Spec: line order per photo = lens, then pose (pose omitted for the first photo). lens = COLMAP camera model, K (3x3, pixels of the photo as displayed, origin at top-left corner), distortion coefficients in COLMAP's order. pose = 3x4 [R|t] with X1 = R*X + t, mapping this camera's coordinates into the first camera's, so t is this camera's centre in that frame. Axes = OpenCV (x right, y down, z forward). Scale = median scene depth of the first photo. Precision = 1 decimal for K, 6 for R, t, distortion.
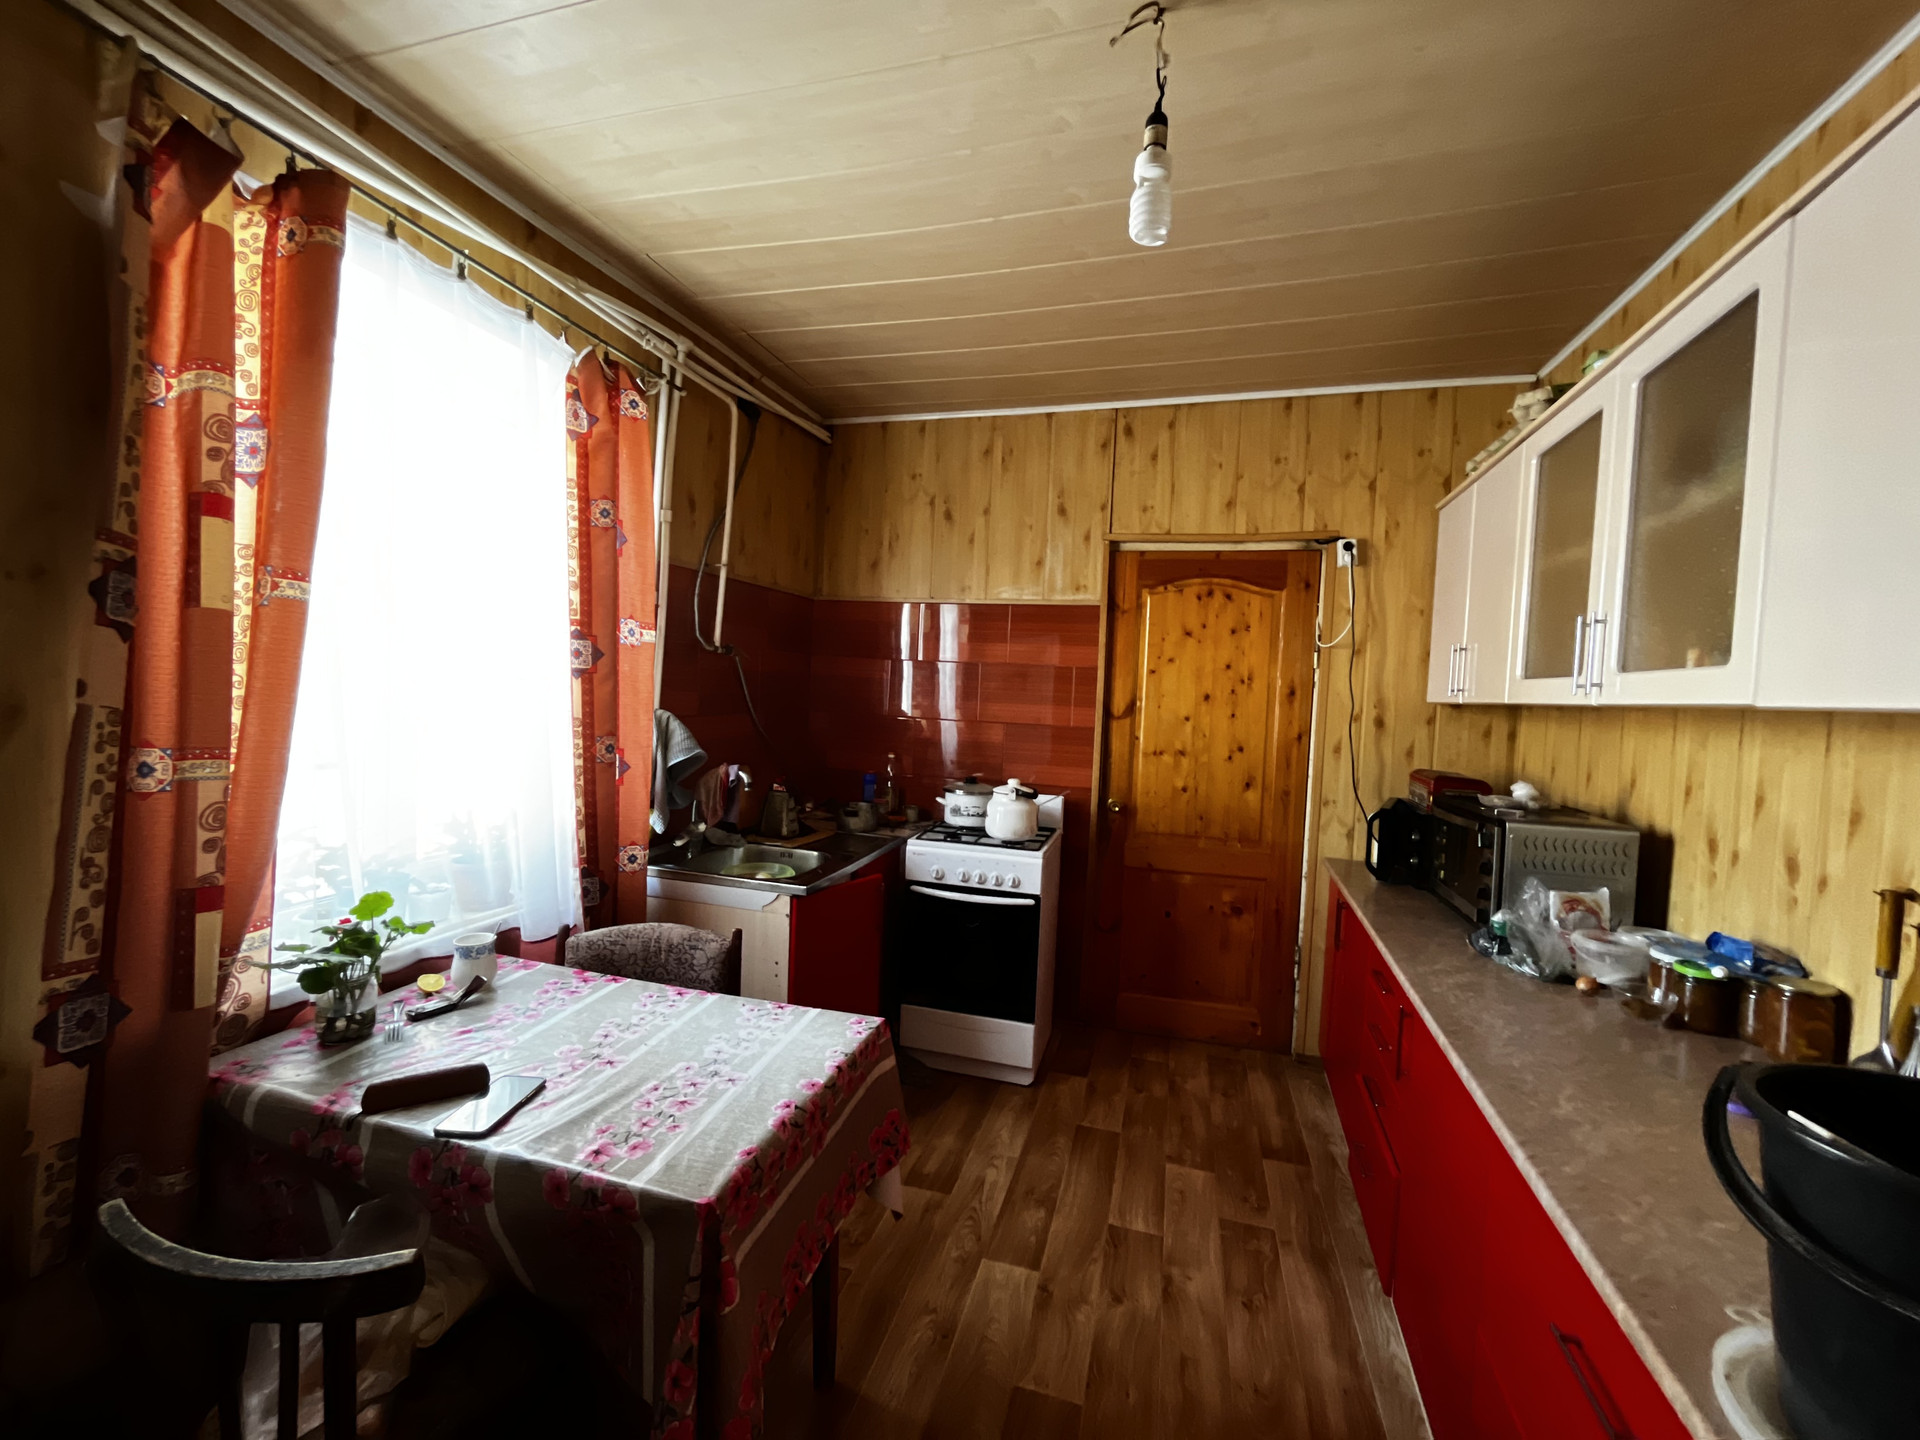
lens RADIAL K [[775.7, 0, 960.0], [0, 775.7, 718.2], [0, 0, 1]] dist [-0.003476, -0.000176]
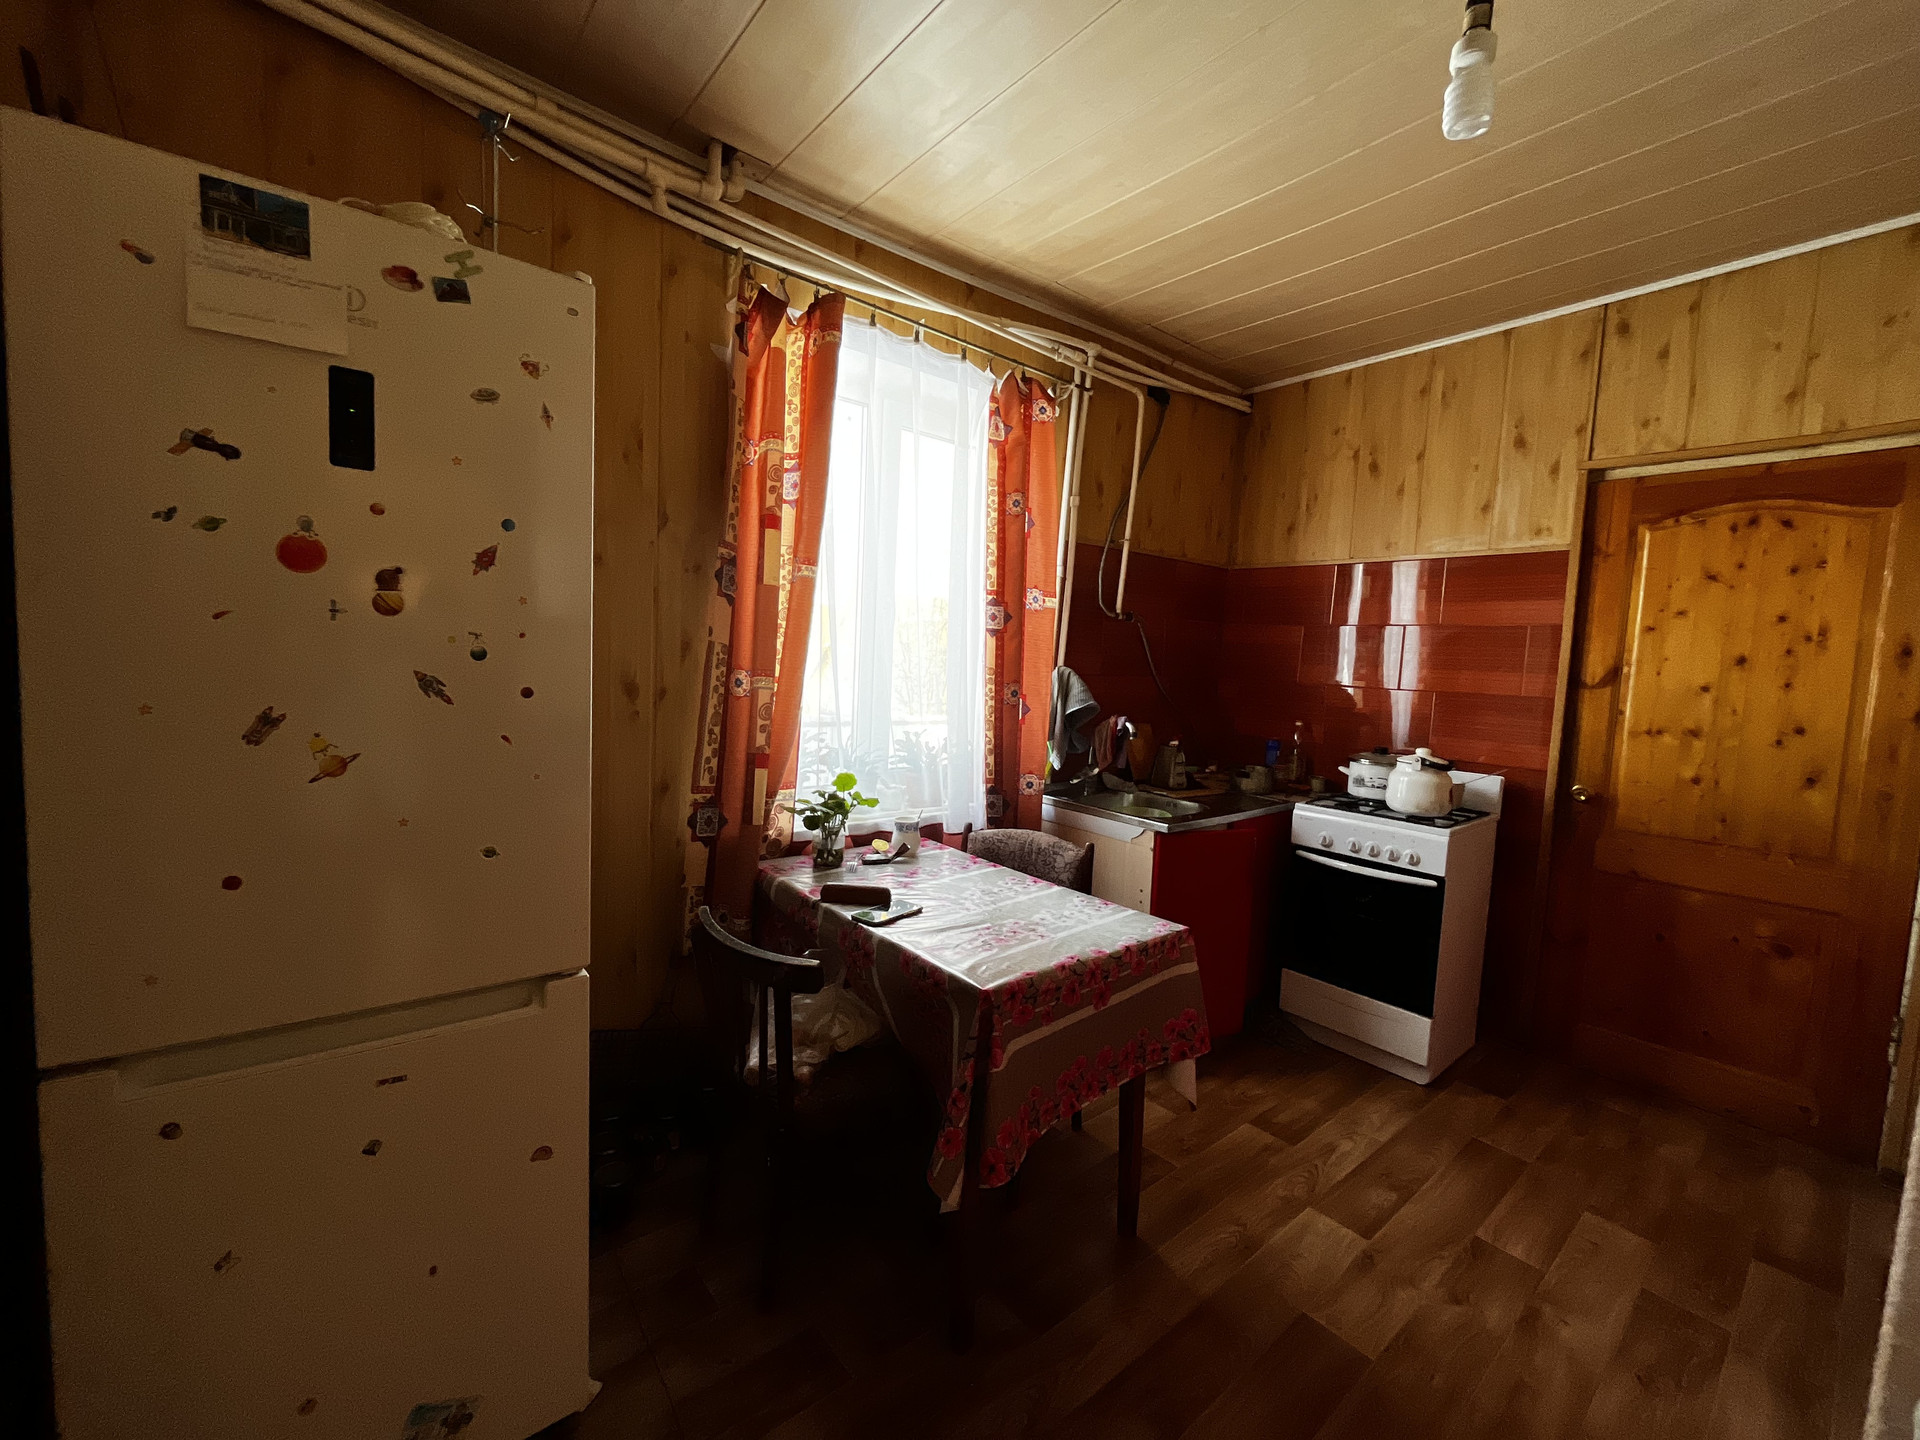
lens RADIAL K [[775.7, 0, 960.0], [0, 775.7, 718.2], [0, 0, 1]] dist [-0.003476, -0.000176]
pose [[0.822035, 0.038528, -0.568132, 0.171336], [-0.031821, 0.999257, 0.021723, 0.050856], [0.568547, 0.000221, 0.822651, -0.066450]]
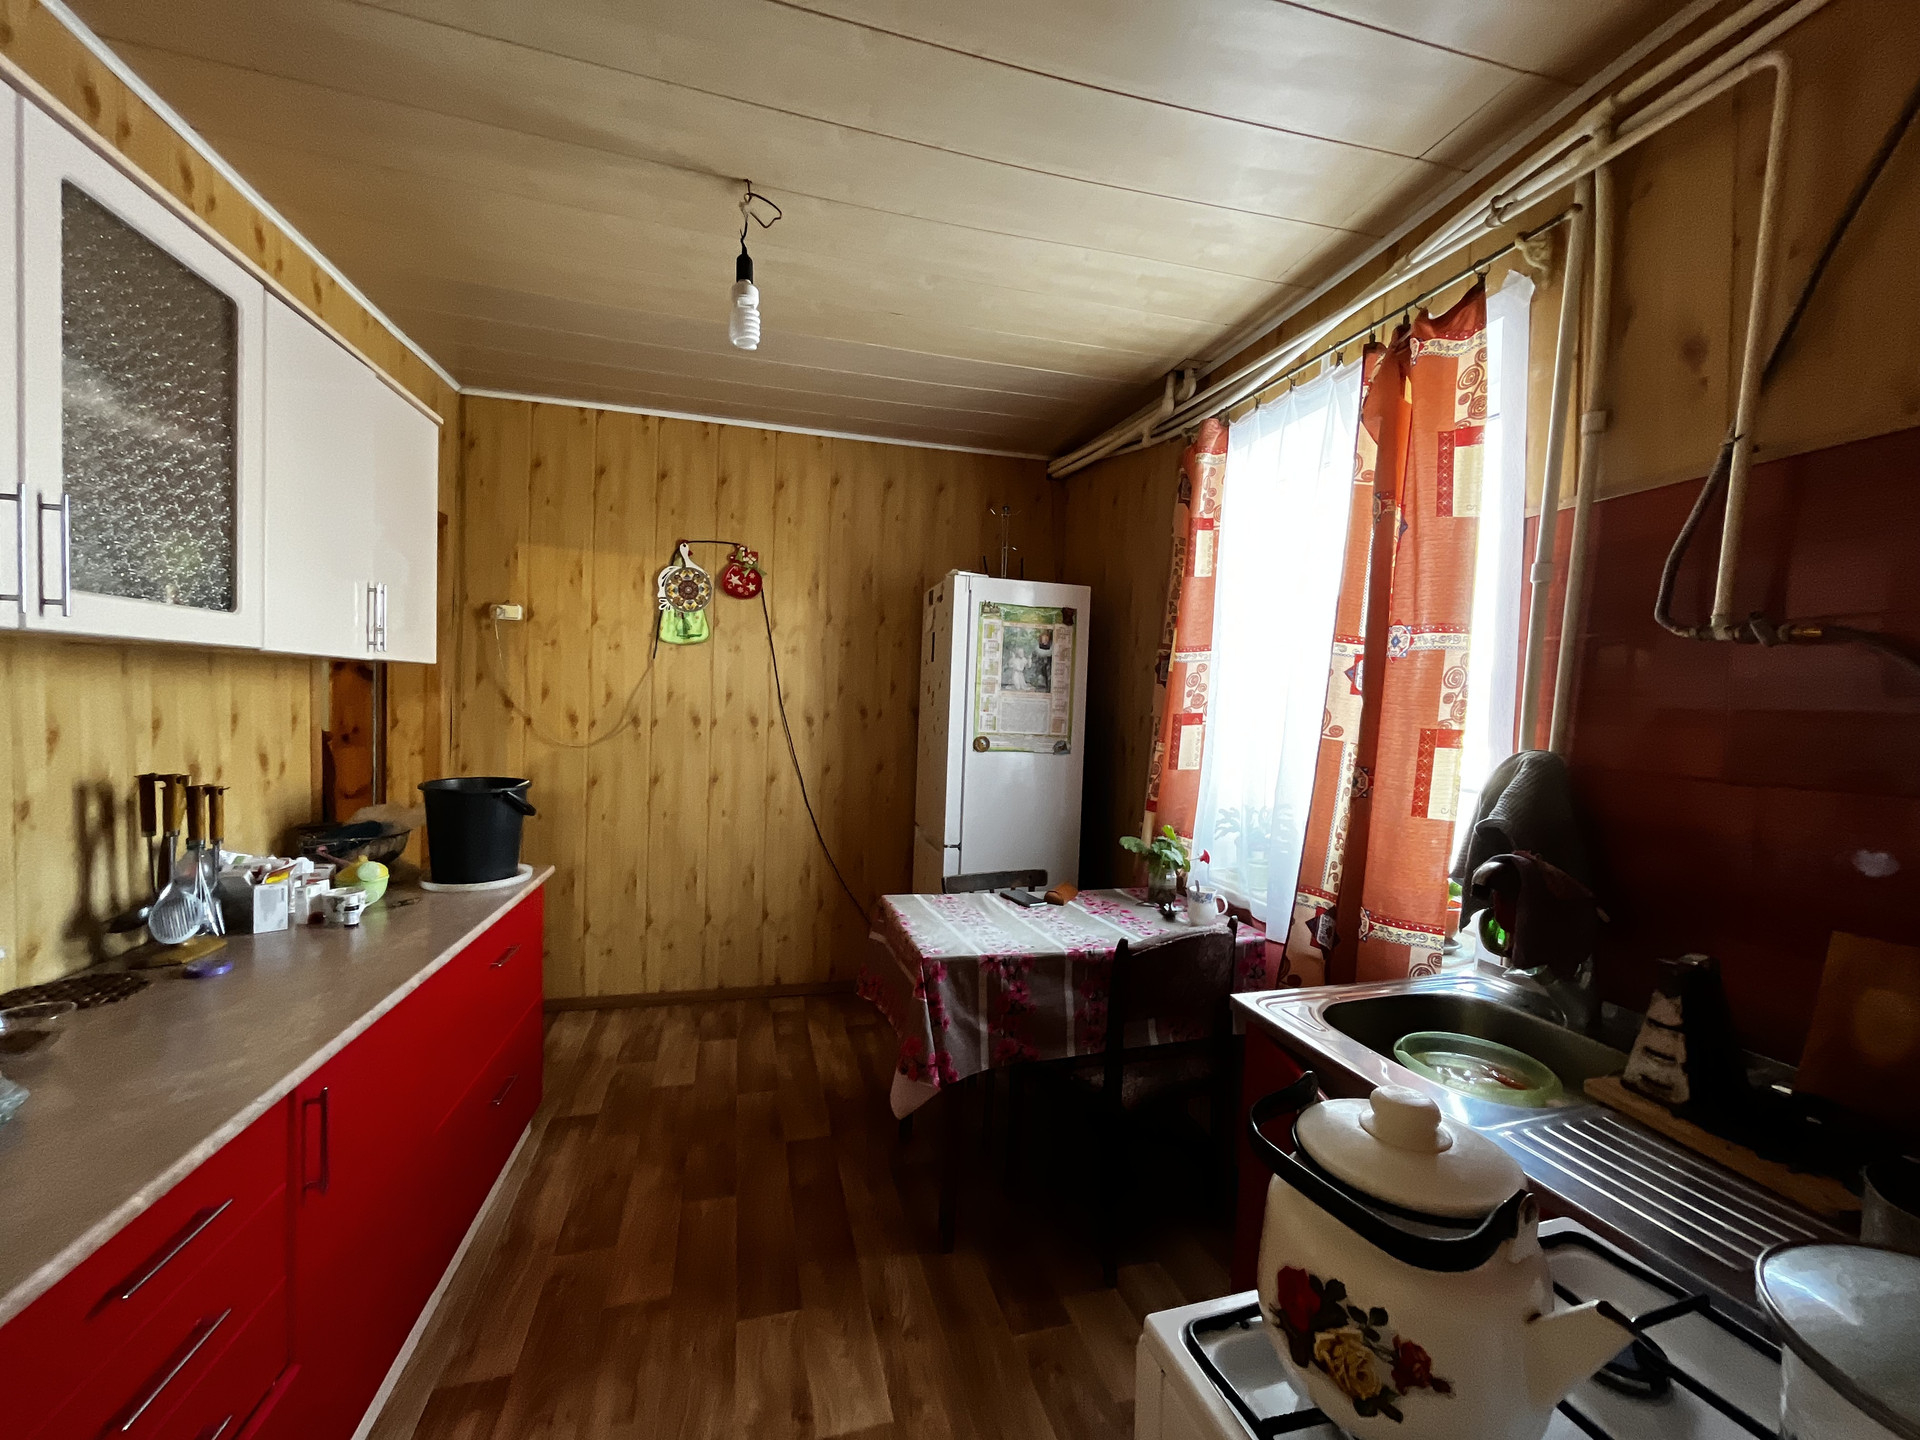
lens RADIAL K [[775.7, 0, 960.0], [0, 775.7, 718.2], [0, 0, 1]] dist [-0.003476, -0.000176]
pose [[-0.846268, -0.053564, -0.530059, 0.352261], [-0.082877, 0.996057, 0.031664, -0.018785], [0.526272, 0.070726, -0.847370, 1.384610]]
